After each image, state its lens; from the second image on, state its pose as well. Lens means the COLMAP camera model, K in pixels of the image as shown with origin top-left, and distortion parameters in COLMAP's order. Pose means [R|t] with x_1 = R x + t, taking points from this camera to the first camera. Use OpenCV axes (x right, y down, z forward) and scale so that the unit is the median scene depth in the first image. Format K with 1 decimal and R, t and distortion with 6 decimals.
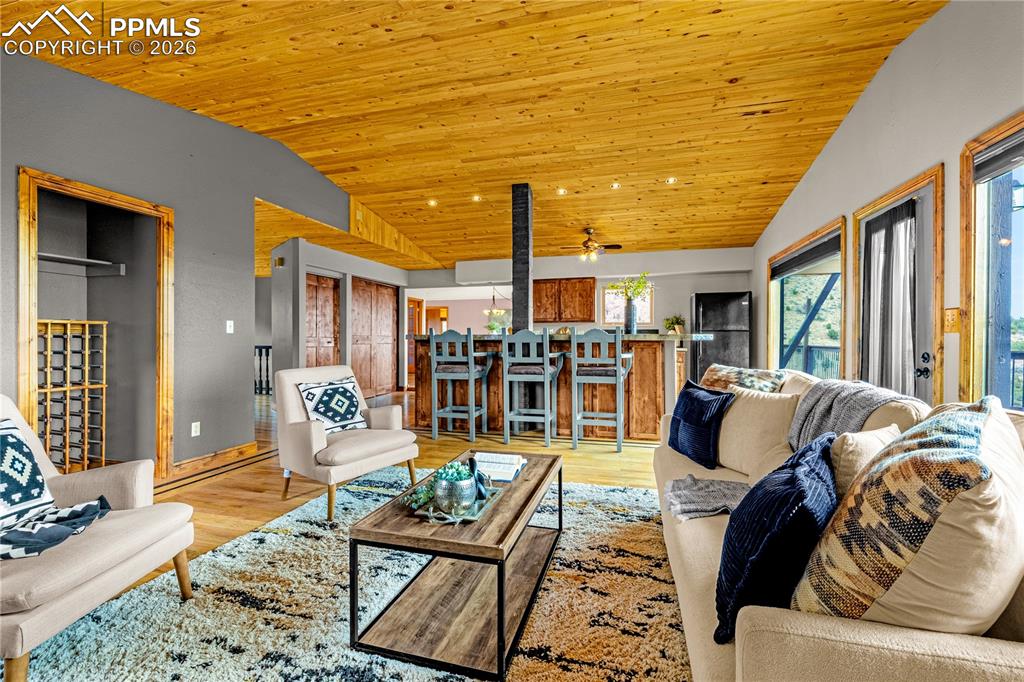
lens RADIAL K [[439.5, 0, 514.4], [0, 439.5, 337.5], [0, 0, 1]] dist [-0.000717, -0.000038]
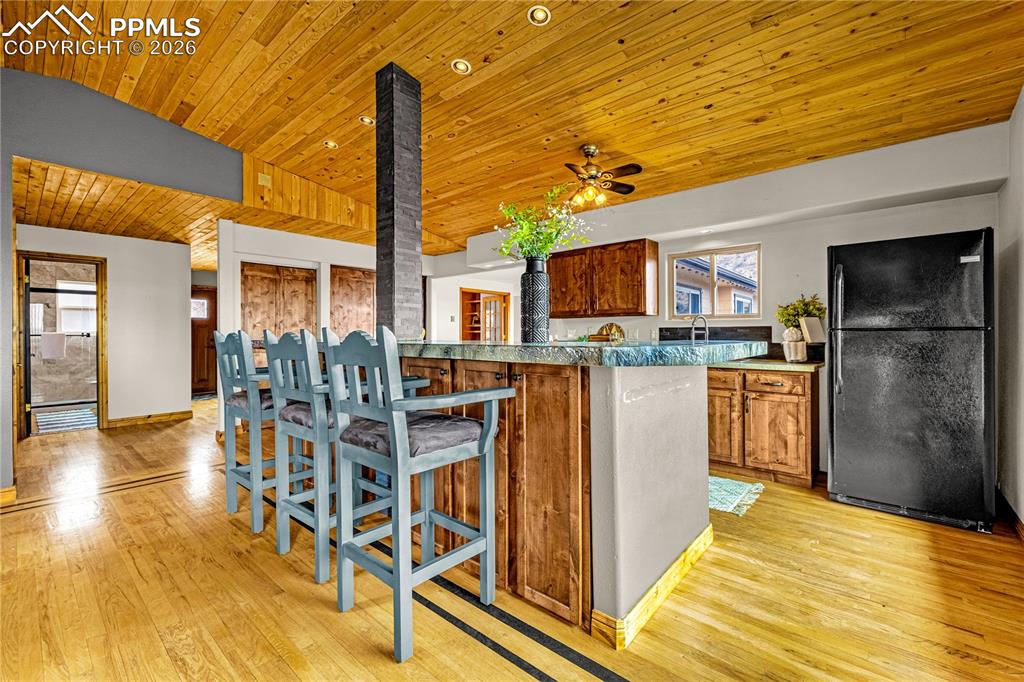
lens RADIAL K [[434.1, 0, 512.2], [0, 434.1, 335.9], [0, 0, 1]] dist [0.000167, -0.000119]
pose [[0.903190, -0.001018, -0.429240, 0.377705], [0.002789, 0.999990, 0.003497, -0.013122], [0.429232, -0.004356, 0.903184, 0.552460]]
